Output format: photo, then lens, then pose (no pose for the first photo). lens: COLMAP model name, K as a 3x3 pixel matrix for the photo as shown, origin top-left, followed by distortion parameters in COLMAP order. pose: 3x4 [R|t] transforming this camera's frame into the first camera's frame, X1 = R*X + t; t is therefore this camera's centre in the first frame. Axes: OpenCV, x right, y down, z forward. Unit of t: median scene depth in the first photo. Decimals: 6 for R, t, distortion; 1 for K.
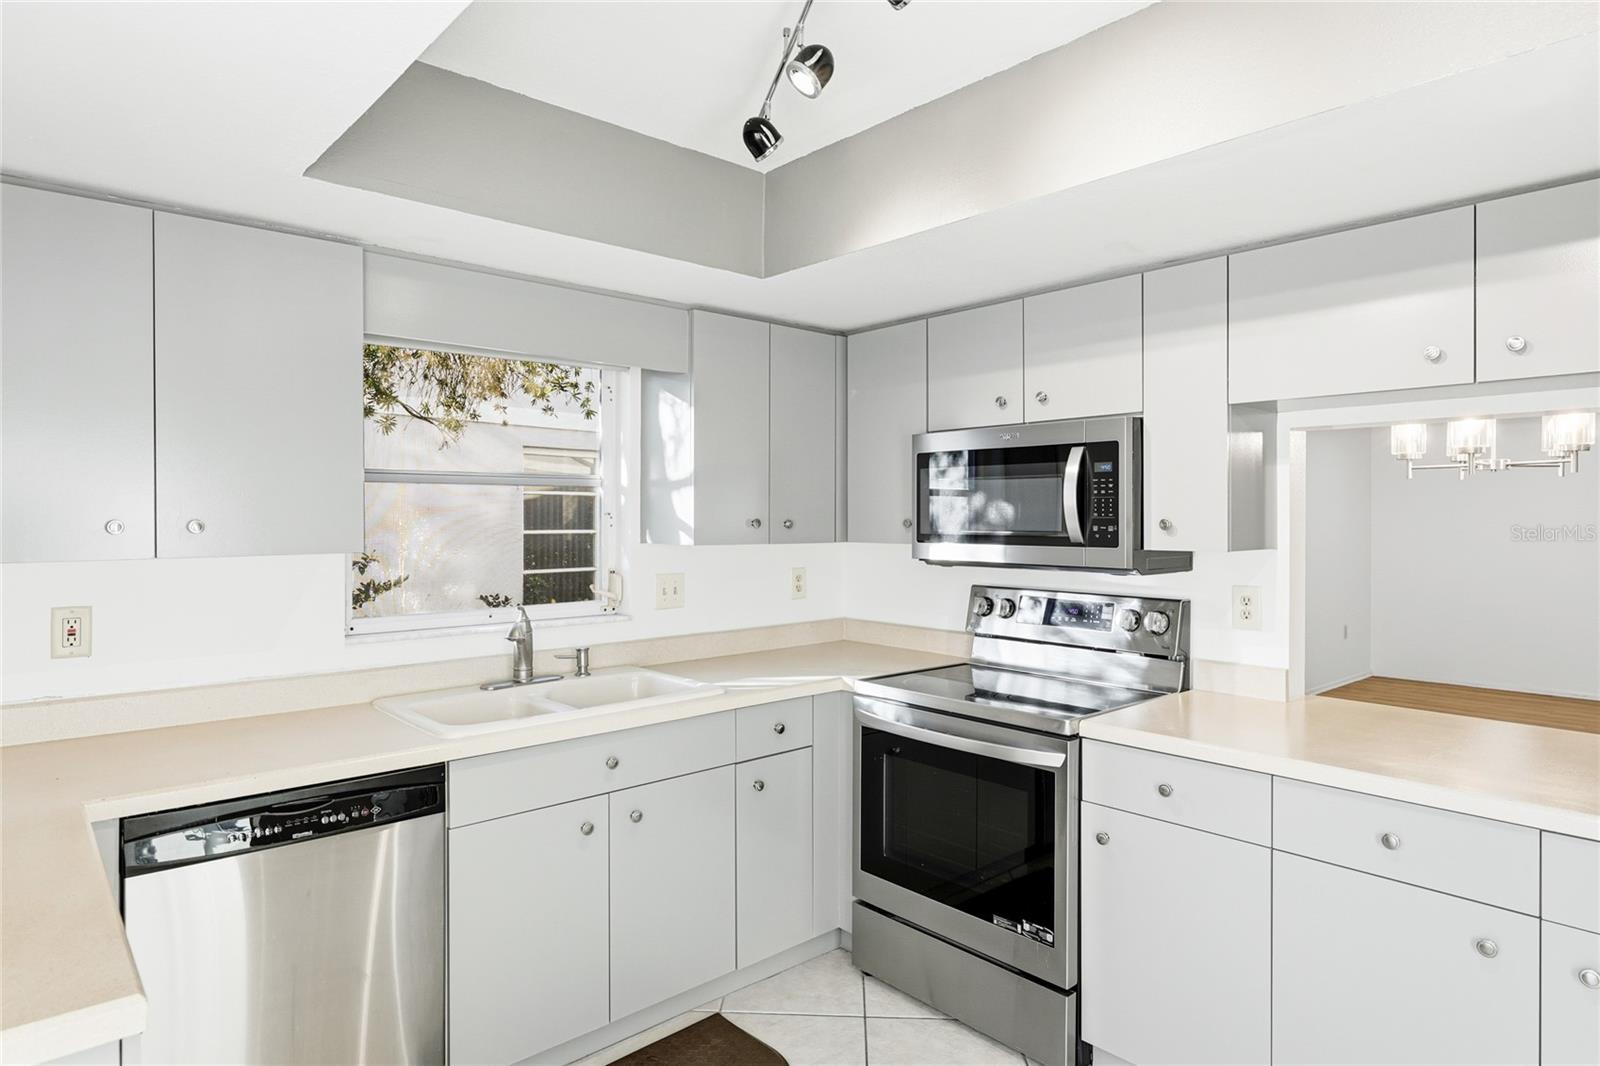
lens RADIAL K [[909.5, 0, 799.9], [0, 909.5, 522.0], [0, 0, 1]] dist [0.000495, 0.000013]
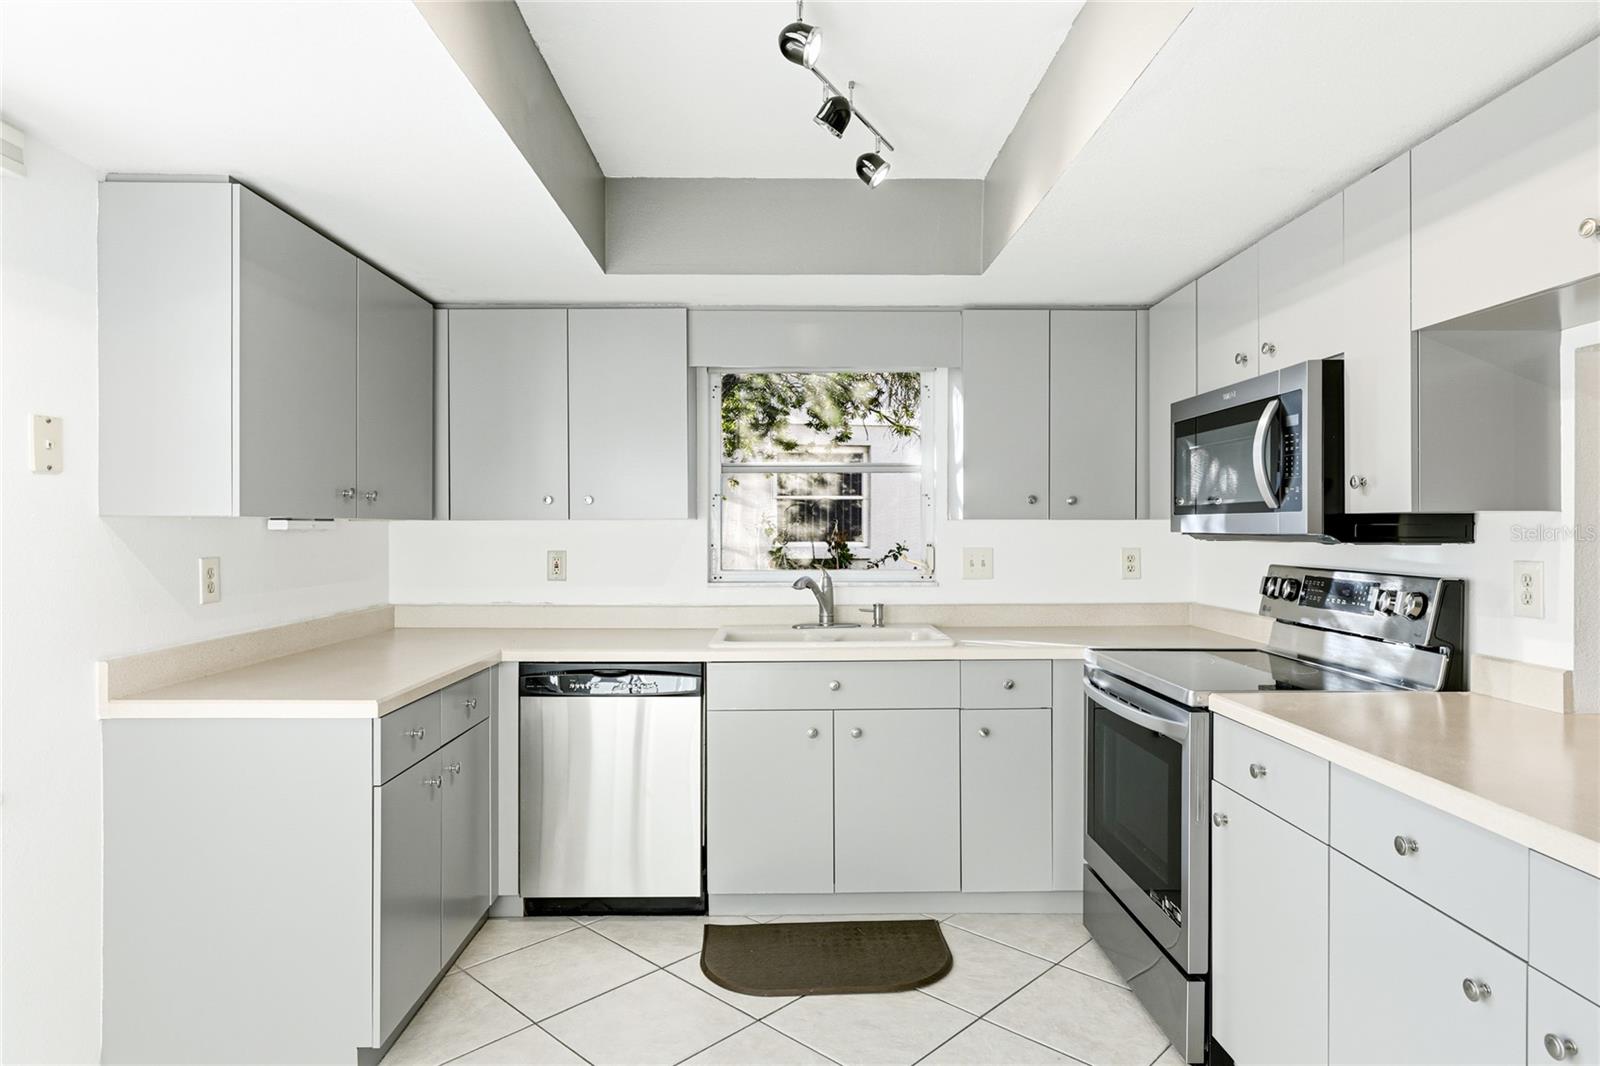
lens RADIAL K [[909.5, 0, 798.3], [0, 909.5, 535.6], [0, 0, 1]] dist [0.000495, 0.000013]
pose [[0.756669, 0.005038, -0.653779, 0.499092], [-0.002540, 0.999985, 0.004767, 0.044065], [0.653794, -0.001947, 0.756670, 0.012644]]
